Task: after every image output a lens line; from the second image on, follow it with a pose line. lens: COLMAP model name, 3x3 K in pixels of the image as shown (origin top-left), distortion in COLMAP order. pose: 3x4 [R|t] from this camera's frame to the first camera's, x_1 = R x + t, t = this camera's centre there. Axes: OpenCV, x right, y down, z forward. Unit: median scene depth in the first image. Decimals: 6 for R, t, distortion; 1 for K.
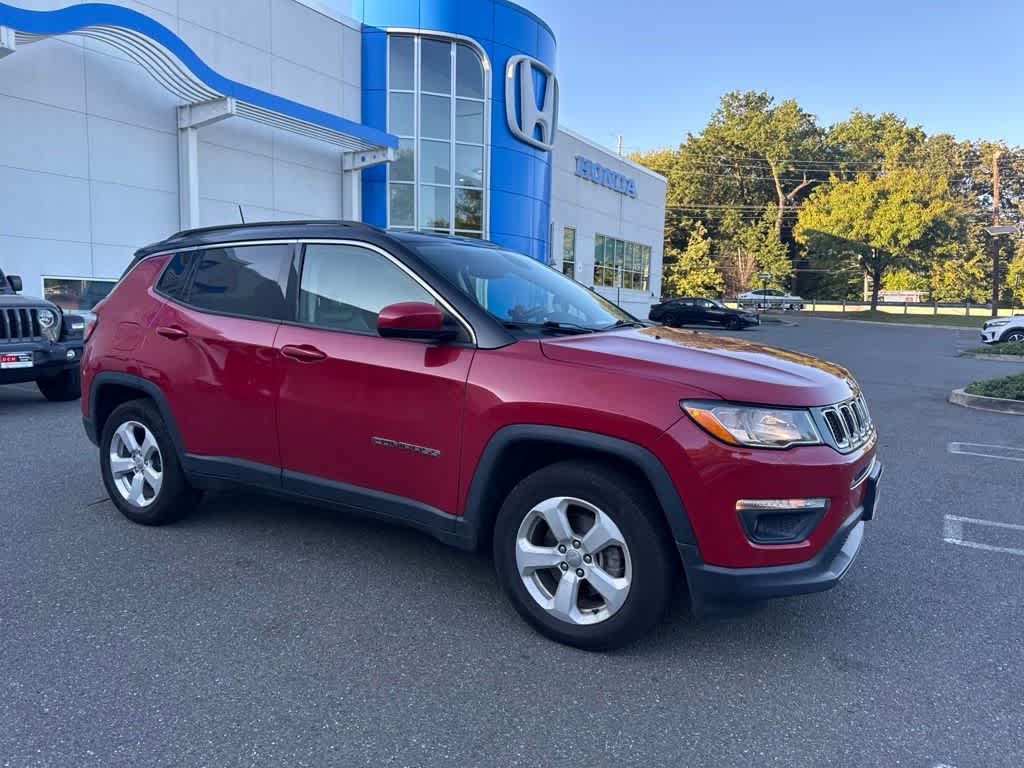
lens RADIAL K [[716.3, 0, 513.6], [0, 716.3, 387.3], [0, 0, 1]] dist [0.040874, -0.045947]
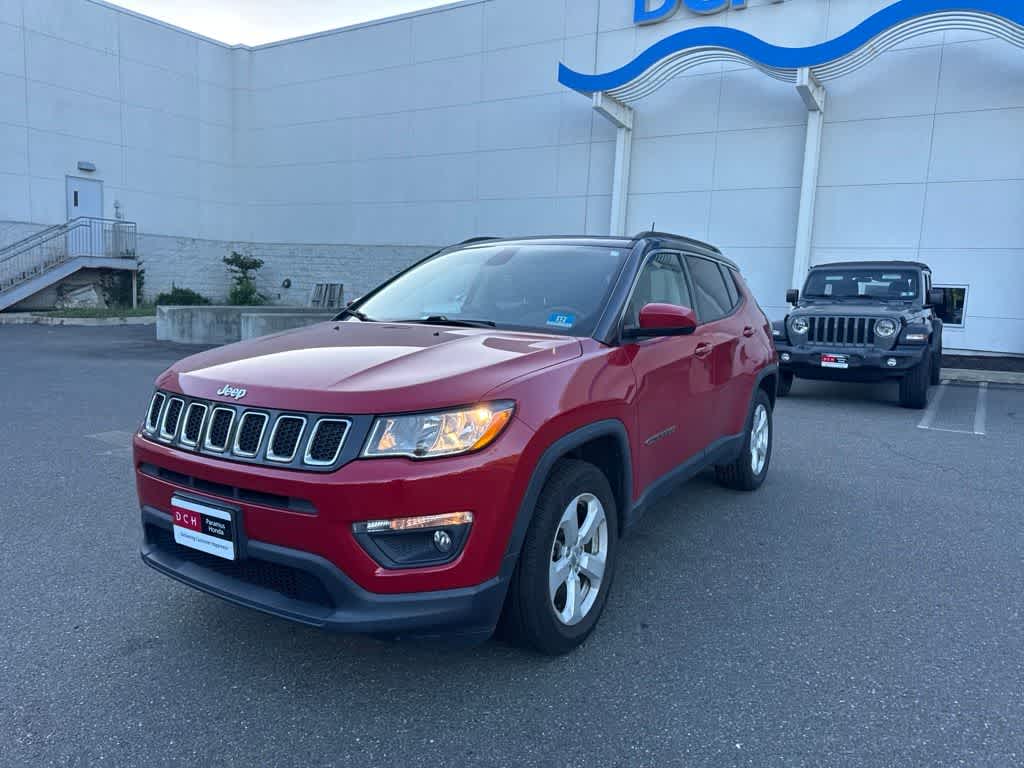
lens RADIAL K [[716.3, 0, 526.3], [0, 716.3, 379.9], [0, 0, 1]] dist [0.040874, -0.045947]
pose [[-0.003536, 0.105585, -0.994404, 0.231515], [-0.147804, 0.983433, 0.104945, -0.027145], [0.989010, 0.147348, 0.012129, 0.239556]]
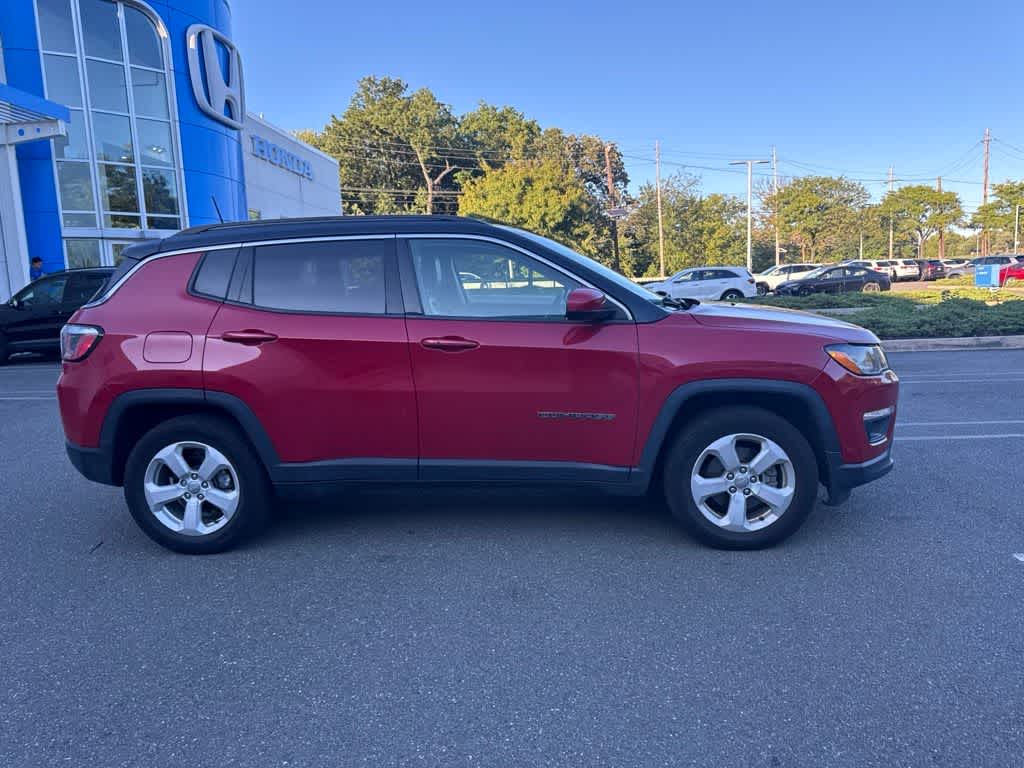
lens RADIAL K [[716.3, 0, 505.9], [0, 716.3, 387.4], [0, 0, 1]] dist [0.040874, -0.045947]
pose [[0.893625, -0.114327, 0.434009, -0.138234], [0.104493, 0.993436, 0.046541, -0.005001], [-0.436481, 0.003761, 0.899705, 0.005980]]
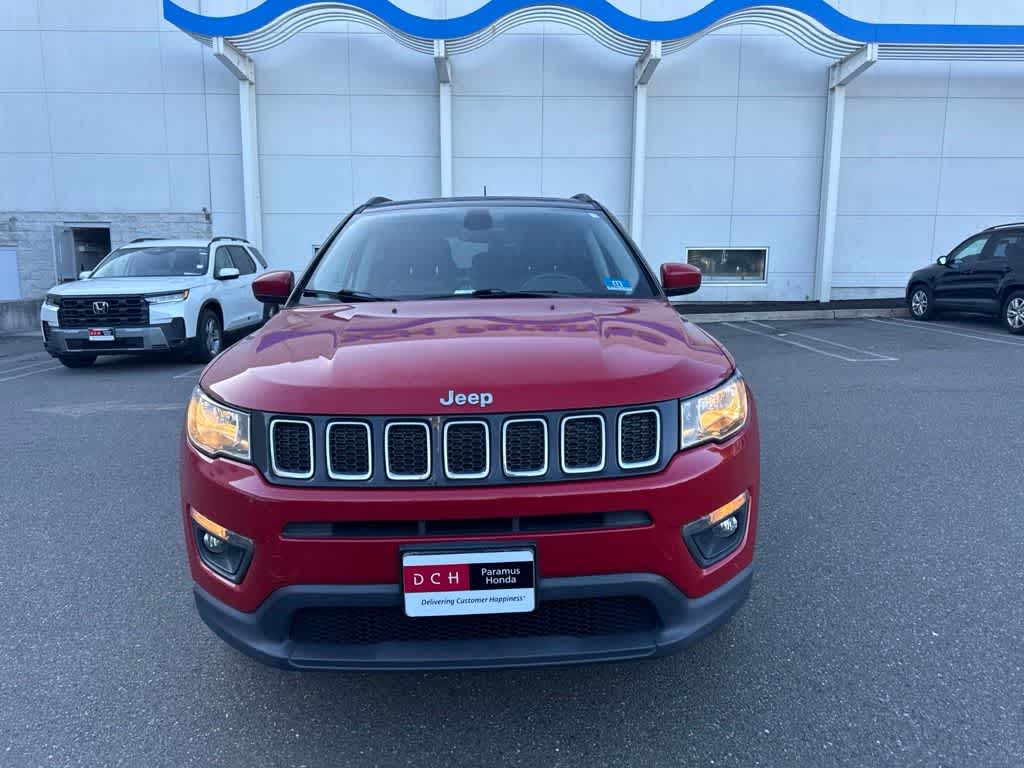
lens RADIAL K [[716.3, 0, 524.2], [0, 716.3, 377.0], [0, 0, 1]] dist [0.040874, -0.045947]
pose [[0.542739, 0.107188, -0.833034, 0.182369], [-0.078049, 0.993968, 0.077045, -0.013025], [0.836267, 0.023202, 0.547831, 0.129742]]
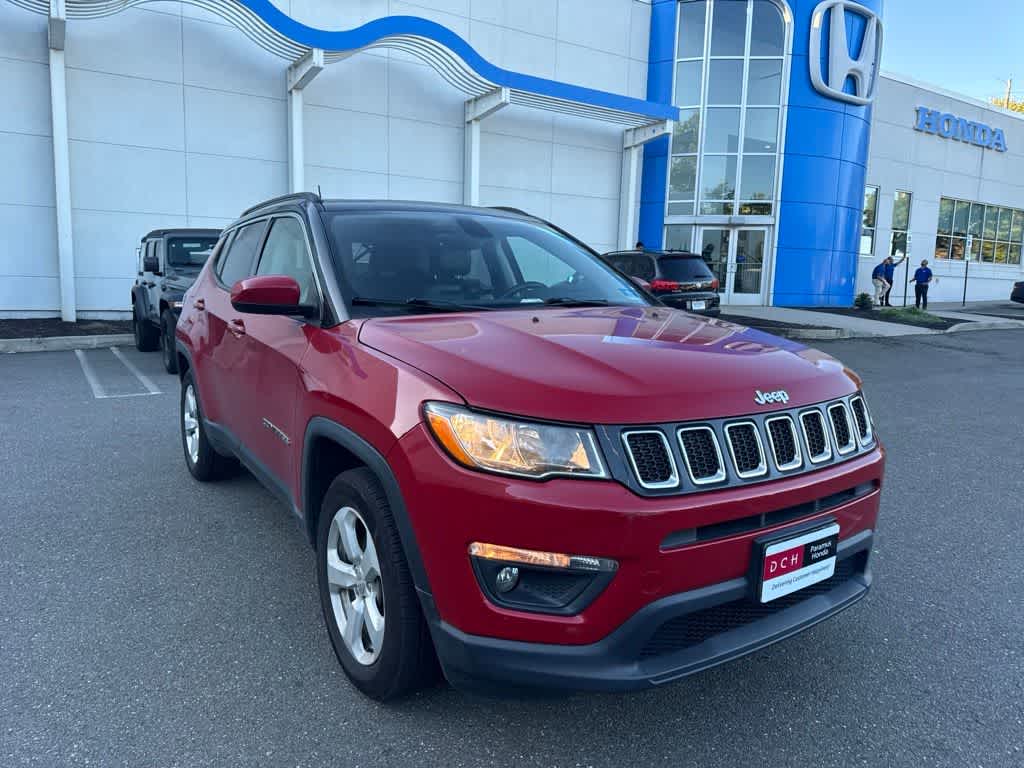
lens RADIAL K [[716.3, 0, 515.0], [0, 716.3, 375.7], [0, 0, 1]] dist [0.040874, -0.045947]
pose [[0.900231, 0.055584, -0.431851, 0.099669], [-0.050302, 0.998454, 0.023654, -0.004914], [0.432498, 0.000429, 0.901635, 0.054121]]
